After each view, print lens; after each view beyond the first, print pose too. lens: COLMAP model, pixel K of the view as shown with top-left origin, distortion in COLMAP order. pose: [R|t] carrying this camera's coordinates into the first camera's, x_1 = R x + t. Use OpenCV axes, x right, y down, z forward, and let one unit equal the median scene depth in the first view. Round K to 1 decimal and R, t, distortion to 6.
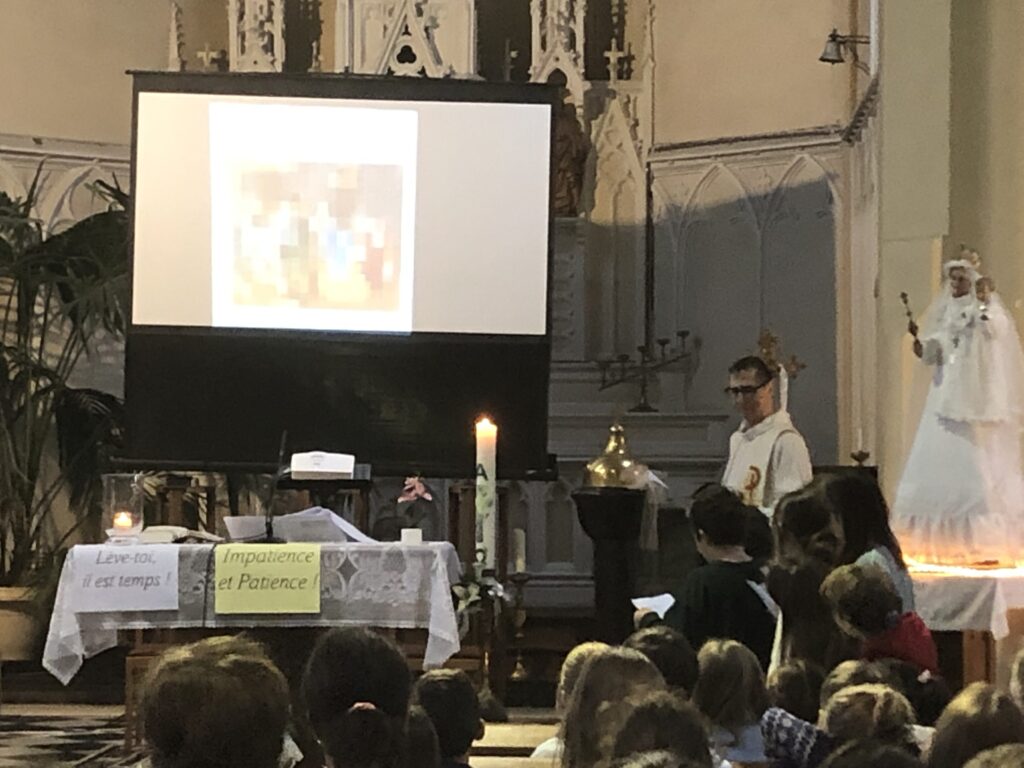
lens RADIAL K [[3371.9, 0, 512.8], [0, 3371.9, 385.9], [0, 0, 1]] dist [0.291630, 0.000000]
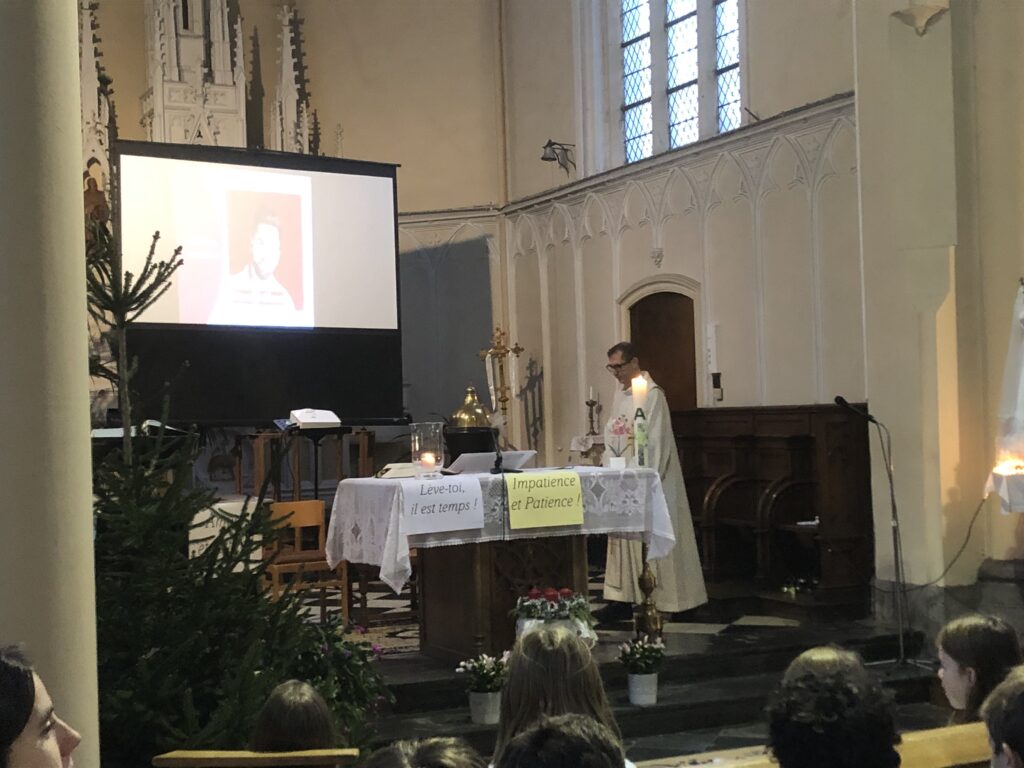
lens RADIAL K [[1547.1, 0, 519.4], [0, 1547.1, 384.6], [0, 0, 1]] dist [0.198761, 0.000000]
pose [[0.884597, -0.020227, 0.465917, -0.351393], [0.019736, 0.999788, 0.005933, 0.008737], [-0.465938, 0.003947, 0.884809, 0.466874]]
